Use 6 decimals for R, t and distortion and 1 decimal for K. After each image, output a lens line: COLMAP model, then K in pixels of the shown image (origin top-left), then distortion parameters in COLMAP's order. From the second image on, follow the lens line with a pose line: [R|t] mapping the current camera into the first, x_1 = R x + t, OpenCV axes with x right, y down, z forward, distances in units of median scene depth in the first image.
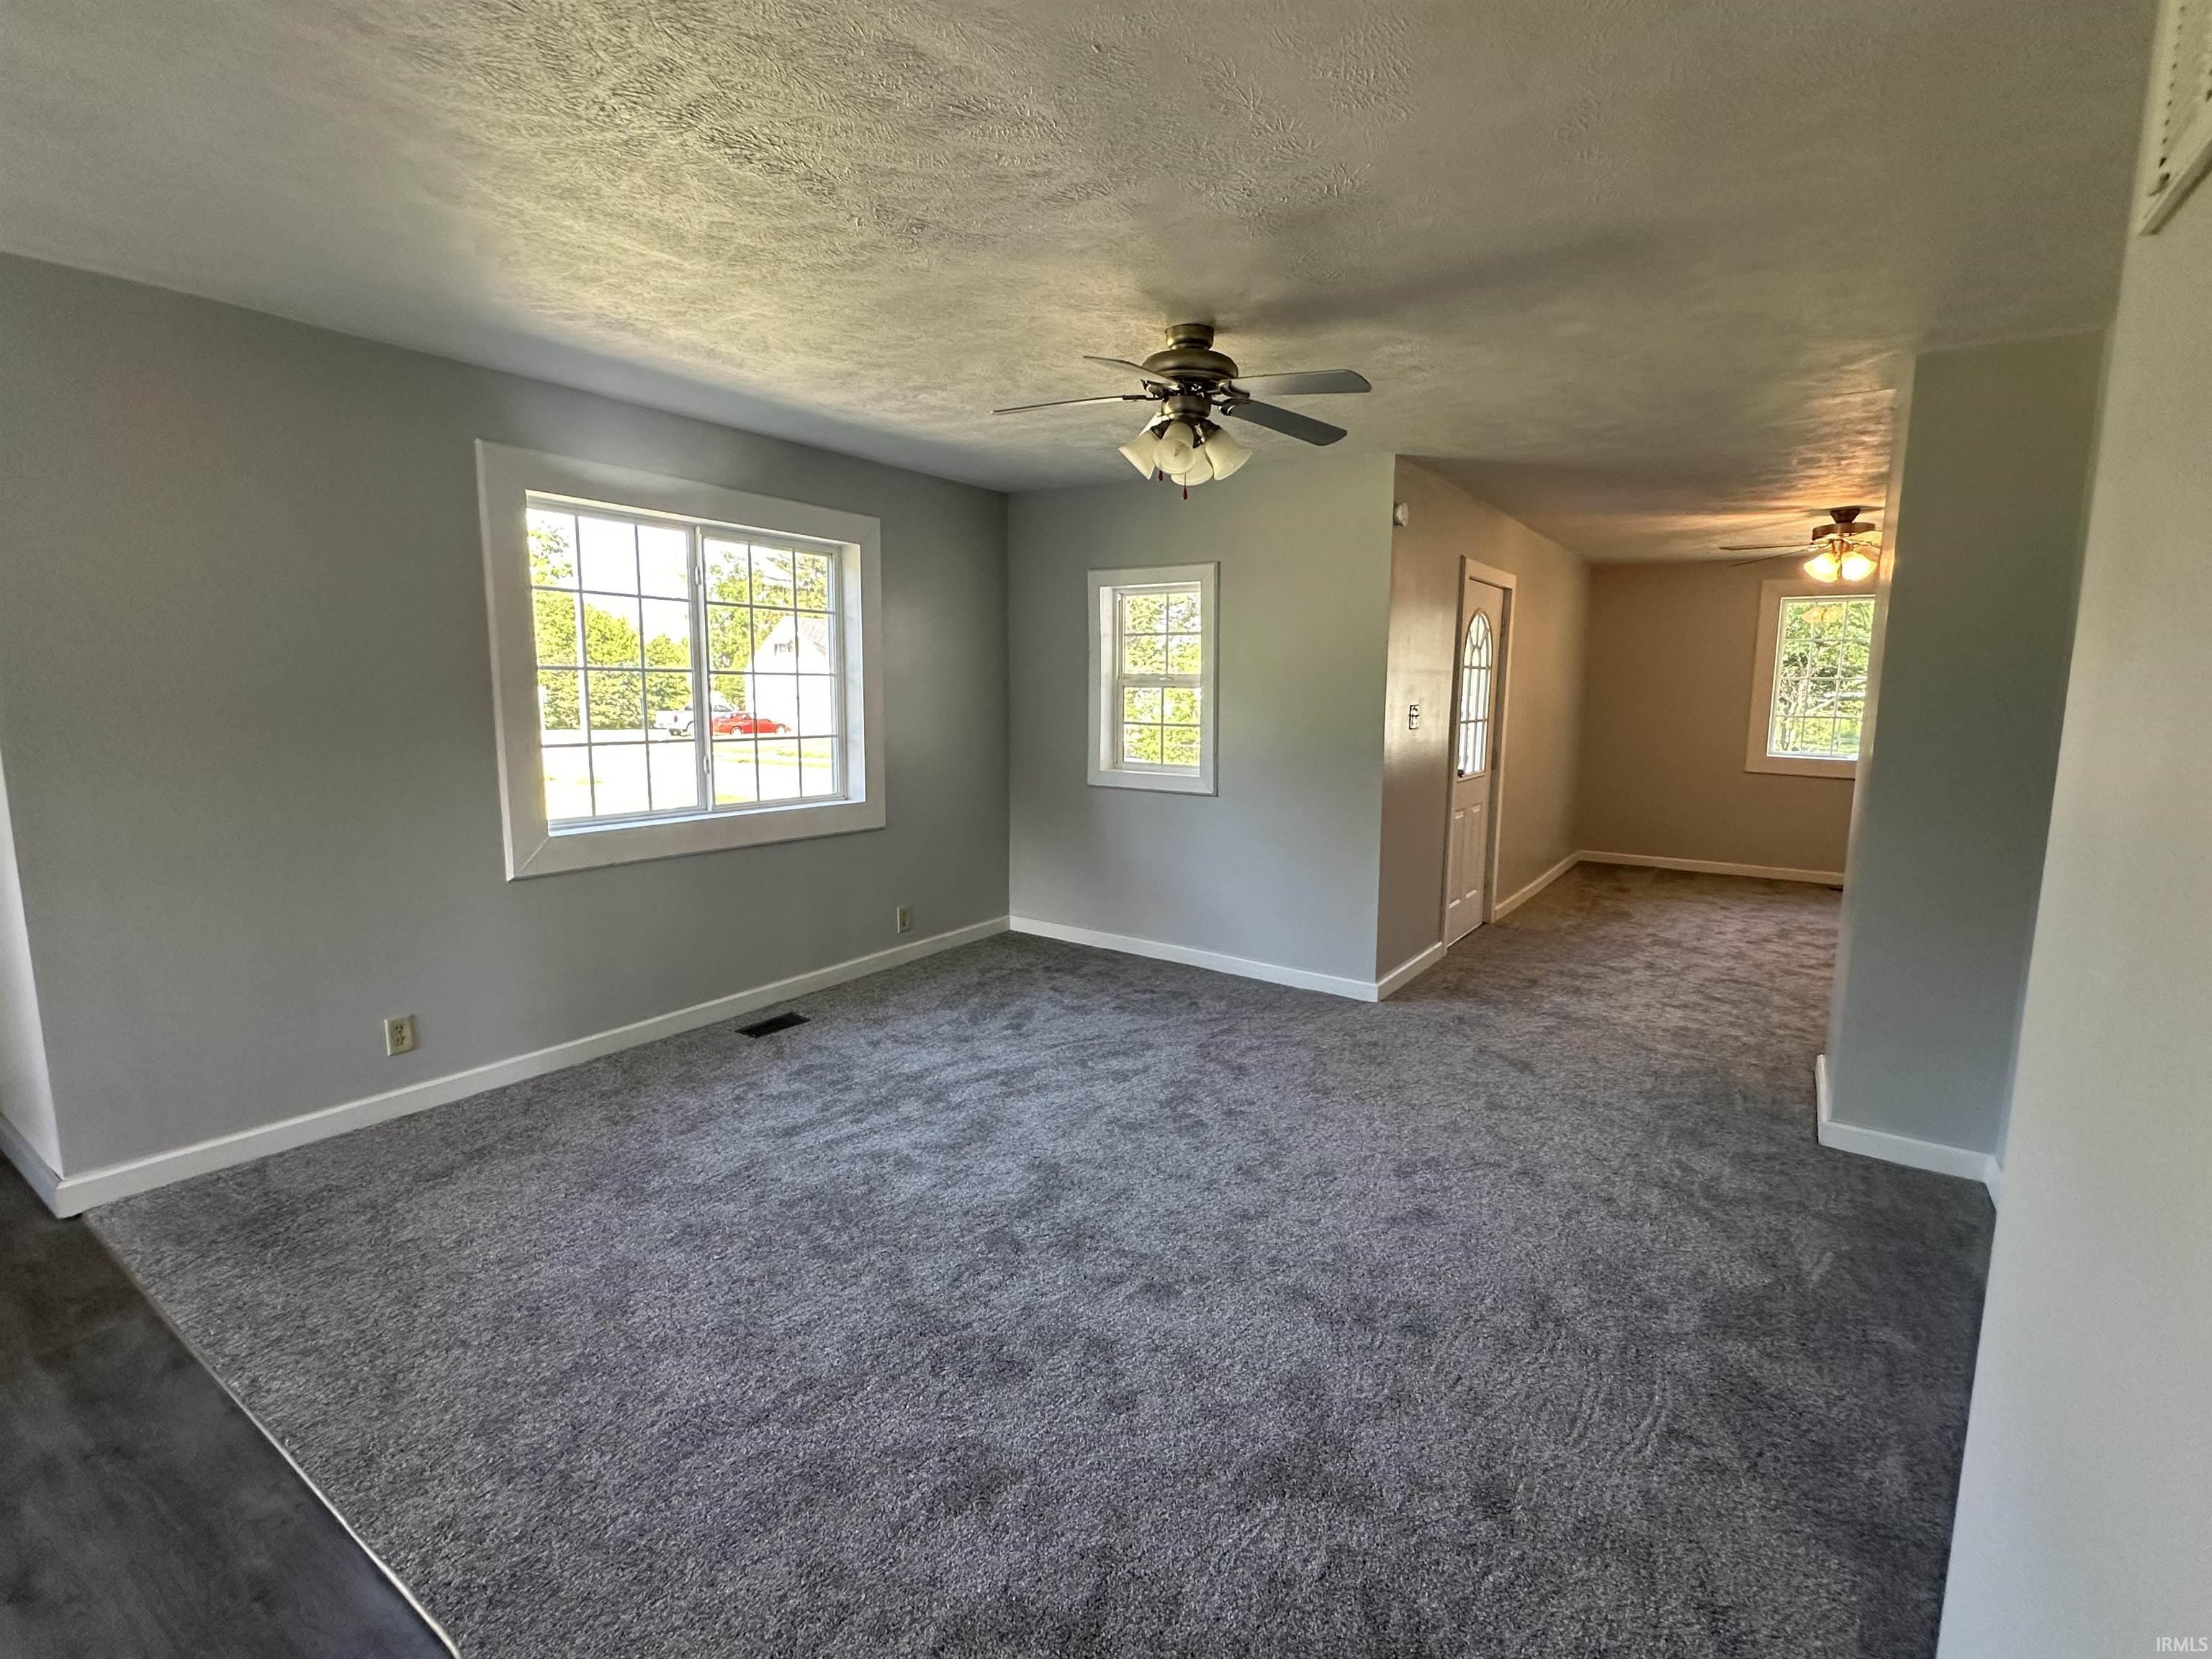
lens RADIAL K [[1032.3, 0, 1104.2], [0, 1032.3, 820.1], [0, 0, 1]] dist [-0.003188, 0.000795]
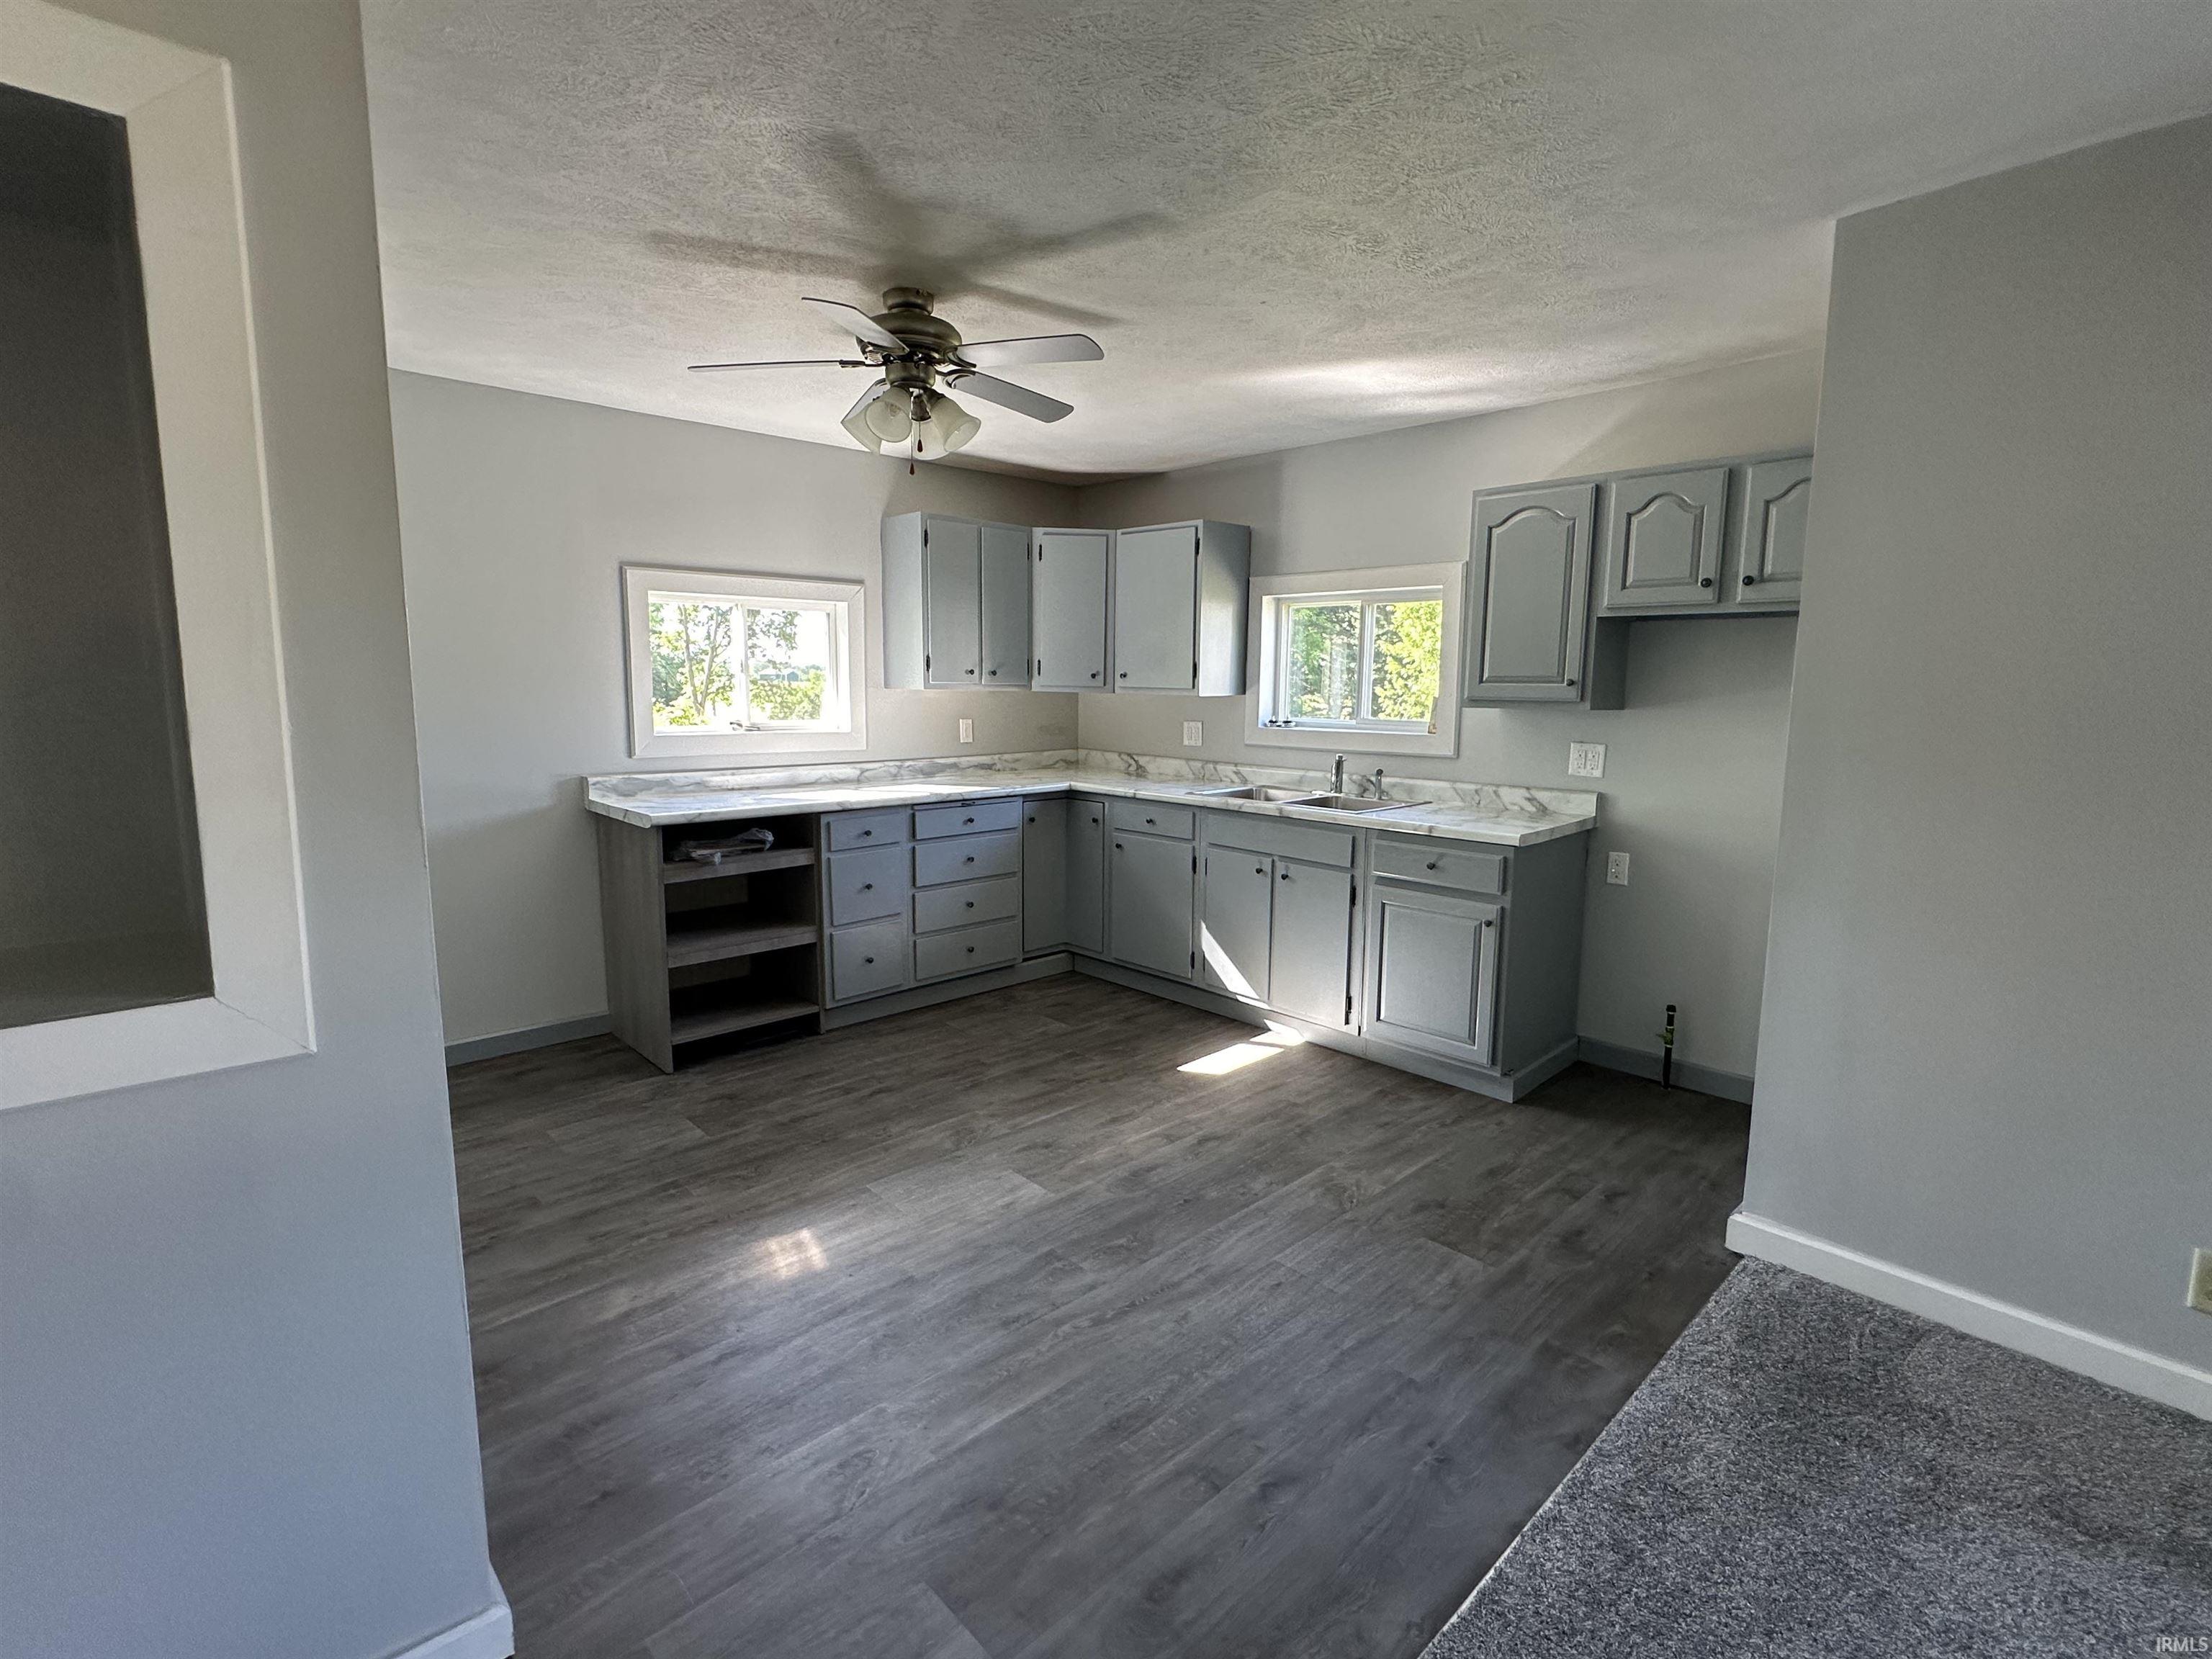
lens RADIAL K [[1032.3, 0, 1104.9], [0, 1032.3, 827.8], [0, 0, 1]] dist [-0.003188, 0.000795]
pose [[-0.209190, 0.119050, -0.970601, -0.006721], [-0.145308, 0.977758, 0.151245, -0.041967], [0.967019, 0.172675, -0.187238, 0.413628]]
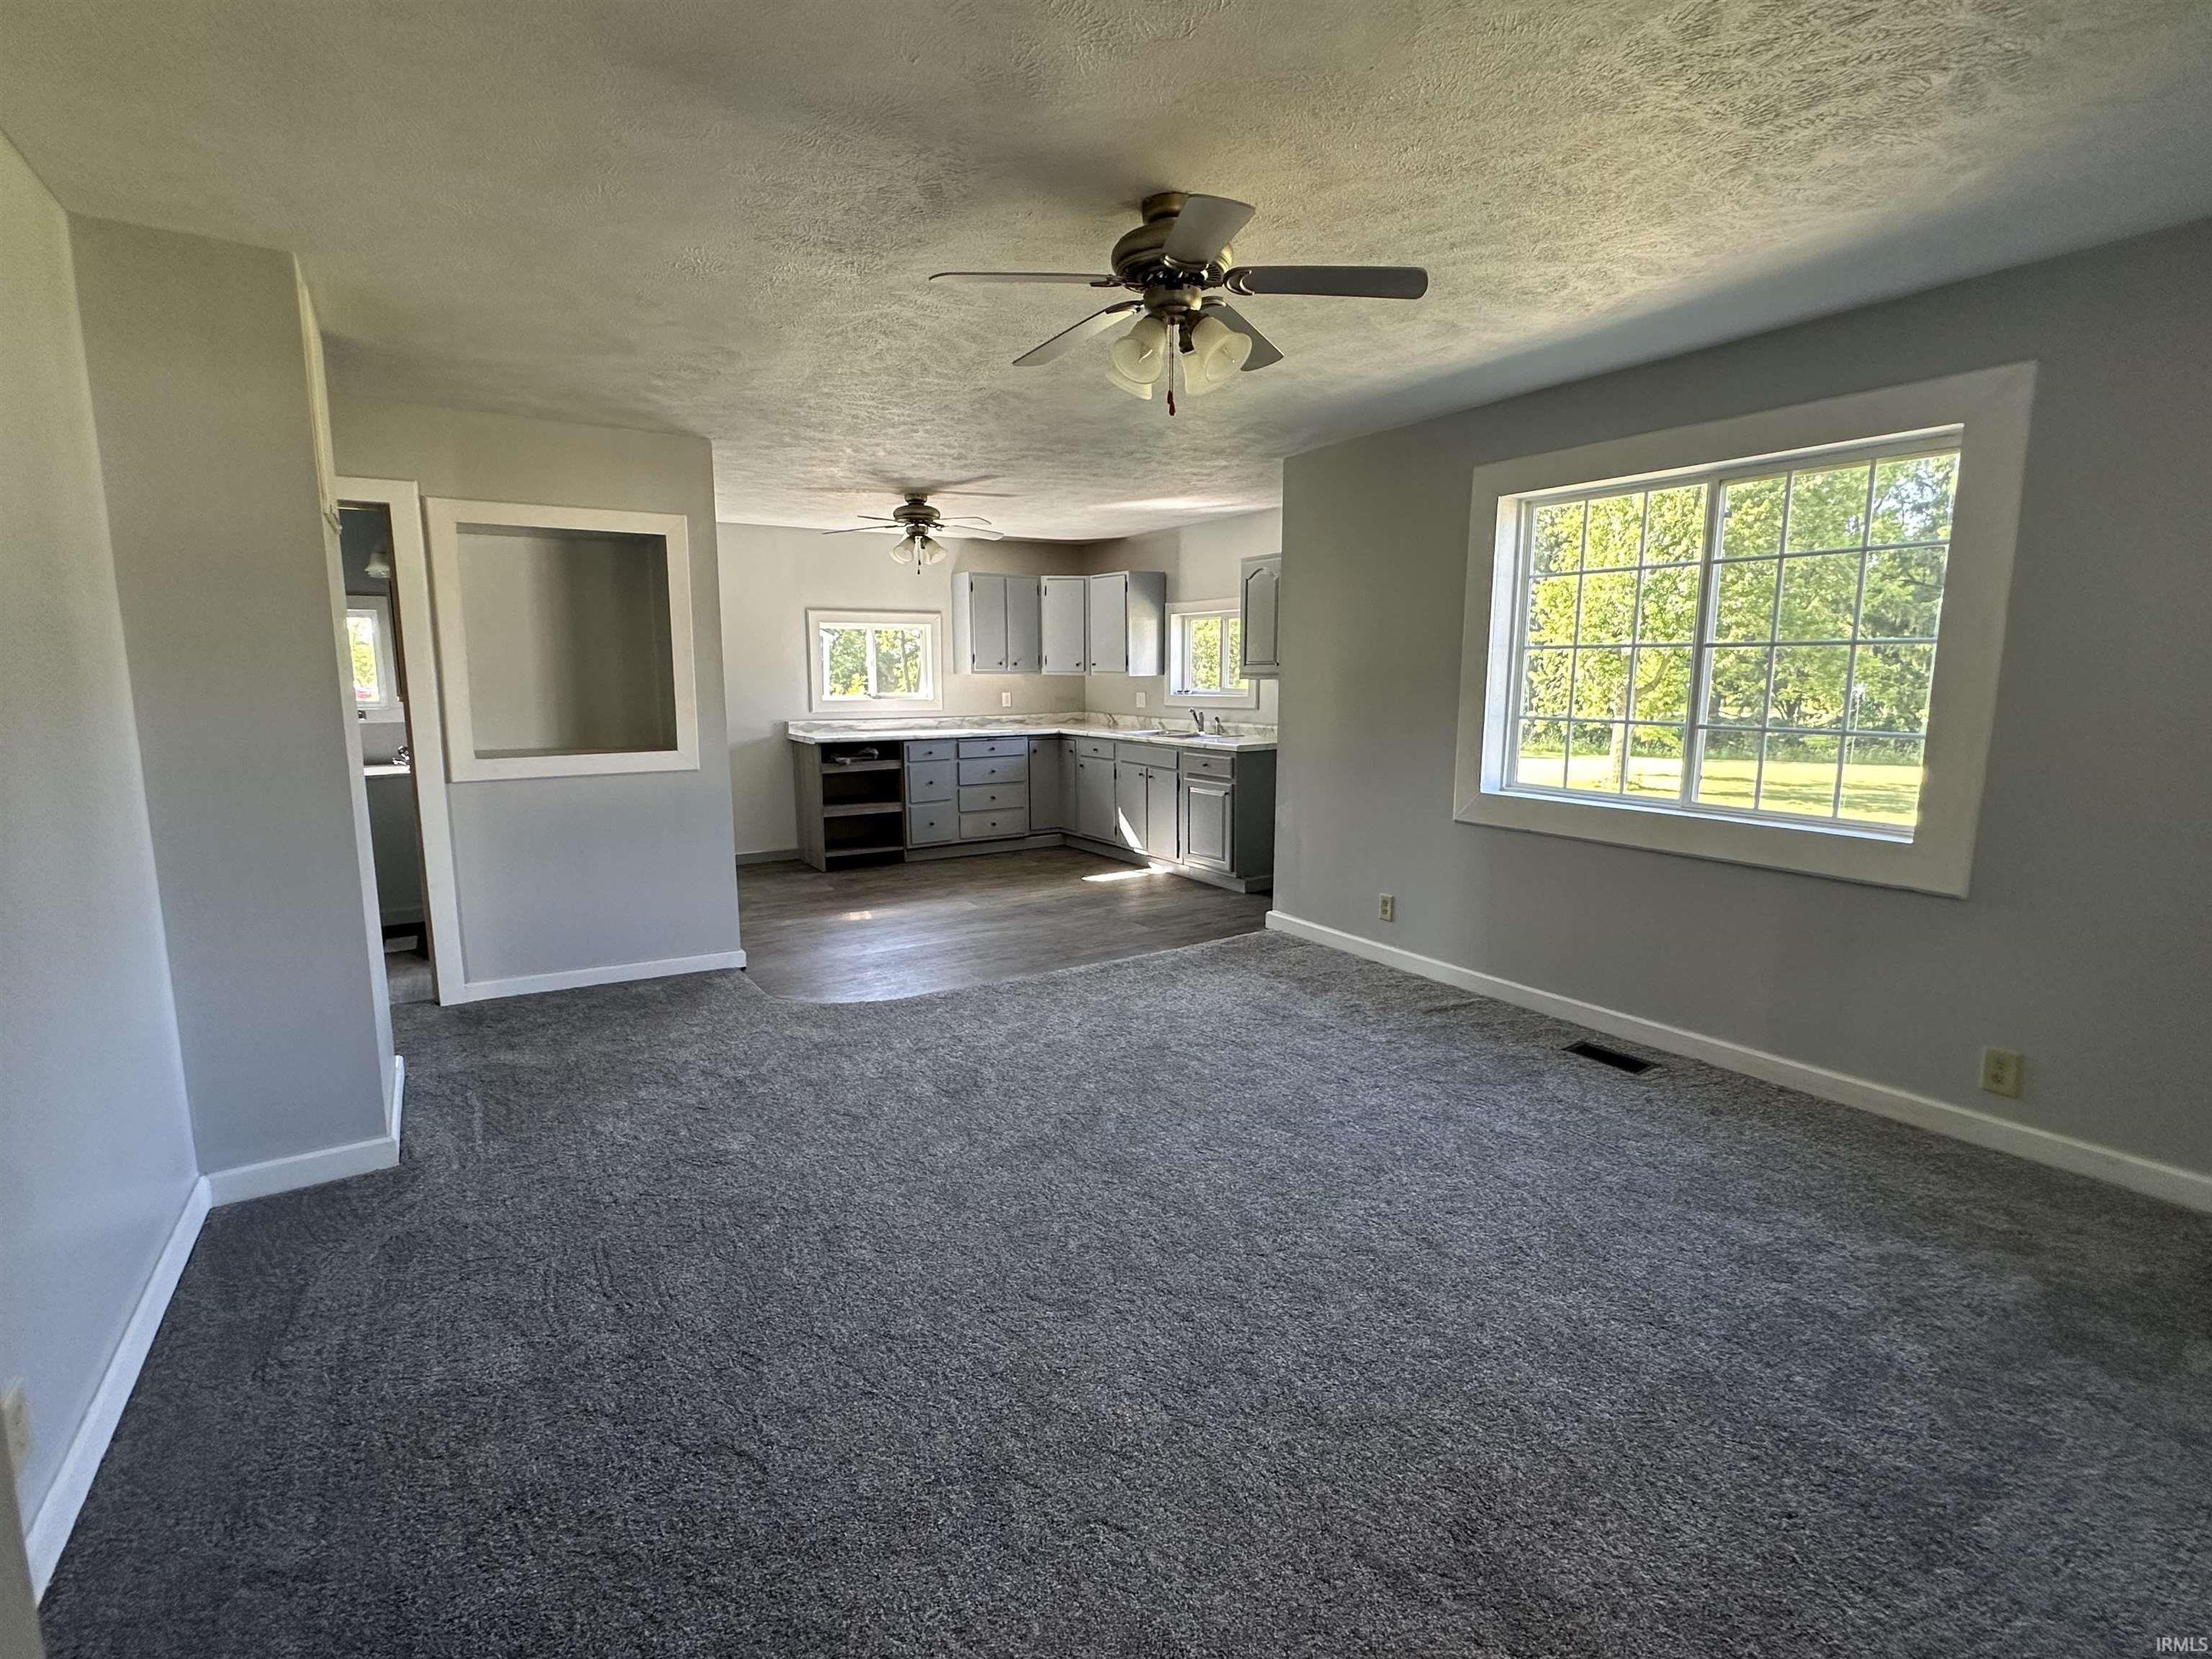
lens RADIAL K [[1032.3, 0, 1101.9], [0, 1032.3, 821.9], [0, 0, 1]] dist [-0.003188, 0.000795]
pose [[-0.400018, 0.117440, -0.908952, 0.717797], [-0.126353, 0.975219, 0.181609, -0.111953], [0.907756, 0.187496, -0.375267, 1.074602]]
